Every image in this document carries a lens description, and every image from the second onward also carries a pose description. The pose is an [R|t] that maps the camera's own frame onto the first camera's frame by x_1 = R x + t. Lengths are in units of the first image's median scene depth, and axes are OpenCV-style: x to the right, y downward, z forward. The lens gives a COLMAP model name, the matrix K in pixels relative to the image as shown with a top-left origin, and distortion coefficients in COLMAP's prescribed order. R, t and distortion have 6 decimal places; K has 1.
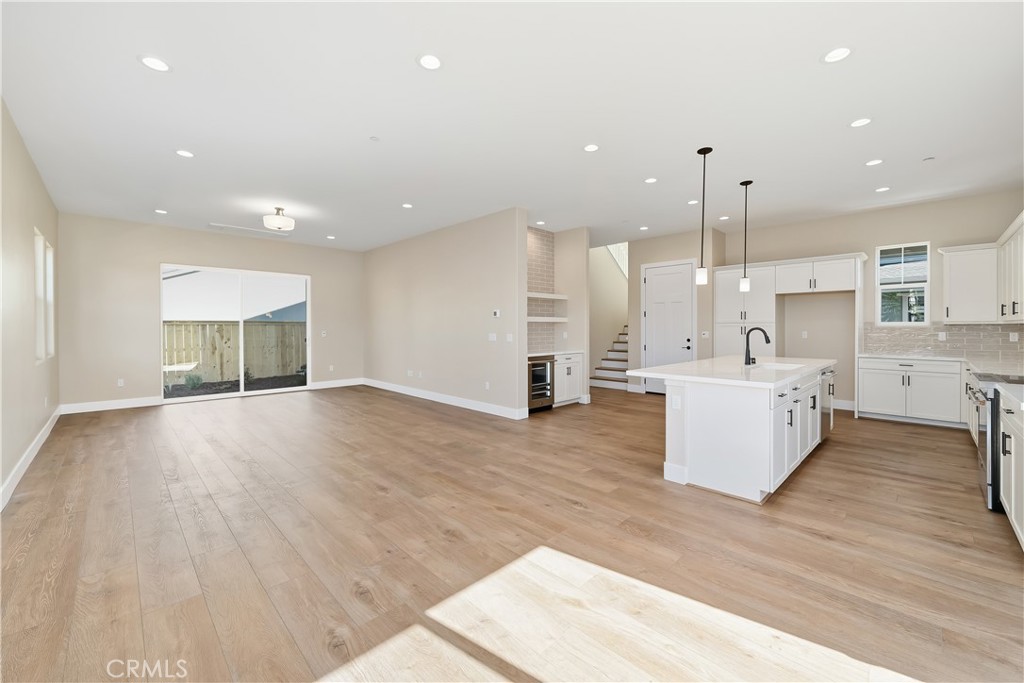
lens RADIAL K [[402.4, 0, 515.9], [0, 402.4, 333.8], [0, 0, 1]] dist [0.003075, -0.000640]
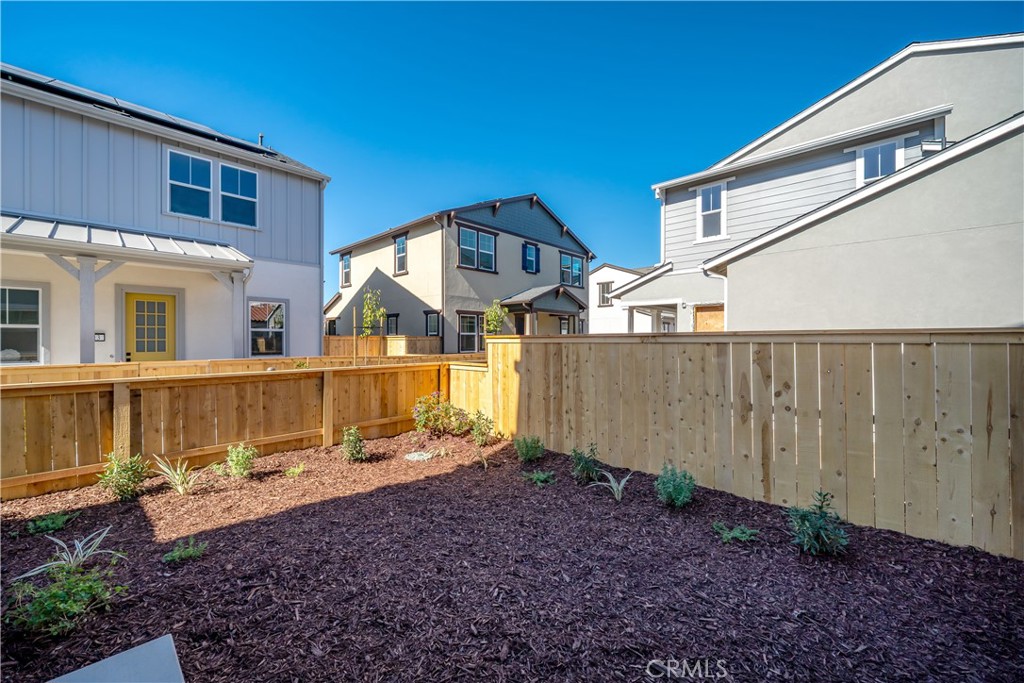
lens RADIAL K [[402.4, 0, 495.2], [0, 402.4, 337.4], [0, 0, 1]] dist [0.003075, -0.000640]
pose [[0.001142, 0.002332, -0.999997, -0.777851], [-0.015853, 0.999872, 0.002314, -0.048213], [0.999874, 0.015850, 0.001179, 1.567419]]
